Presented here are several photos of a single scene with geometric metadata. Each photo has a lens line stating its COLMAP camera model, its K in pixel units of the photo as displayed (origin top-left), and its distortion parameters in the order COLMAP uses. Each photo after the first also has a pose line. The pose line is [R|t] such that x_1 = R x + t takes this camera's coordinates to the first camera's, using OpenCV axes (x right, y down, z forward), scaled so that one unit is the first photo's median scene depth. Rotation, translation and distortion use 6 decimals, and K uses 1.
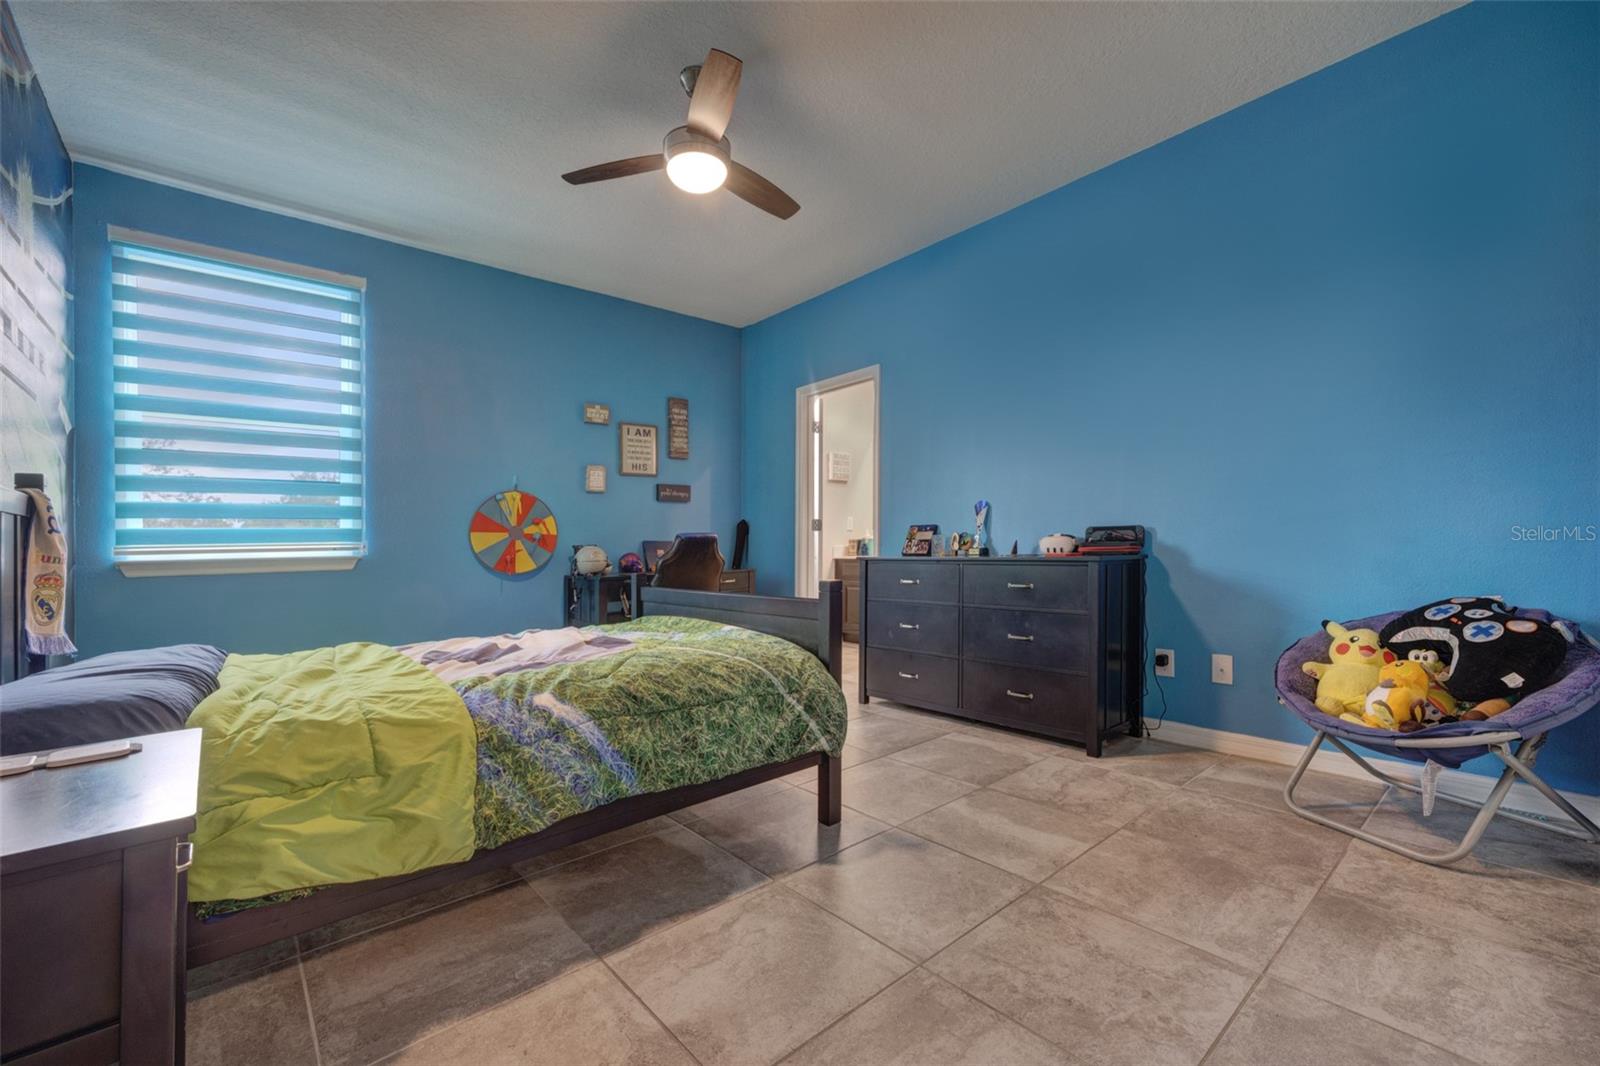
lens RADIAL K [[646.4, 0, 791.8], [0, 646.4, 547.4], [0, 0, 1]] dist [-0.003145, -0.000971]
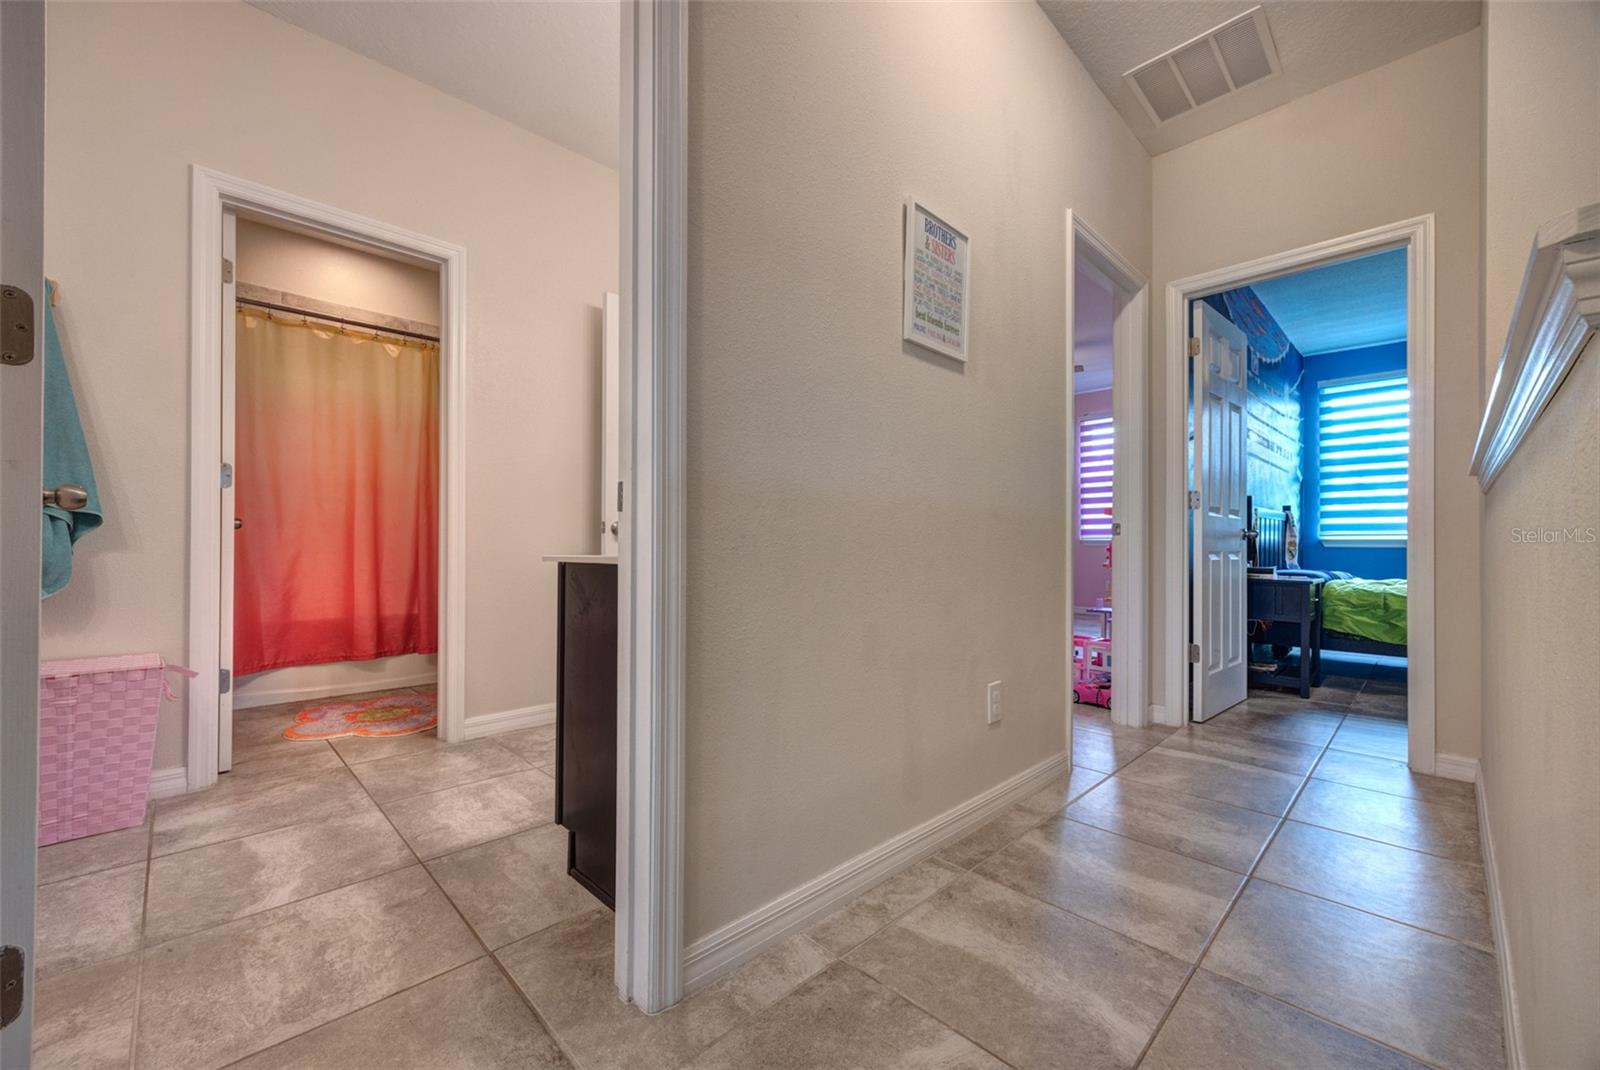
lens RADIAL K [[646.4, 0, 787.6], [0, 646.4, 541.0], [0, 0, 1]] dist [-0.003145, -0.000971]
pose [[0.042513, 0.008672, -0.999058, 1.514095], [0.000538, 0.999962, 0.008702, 0.013533], [0.999096, -0.000907, 0.042507, -1.280173]]
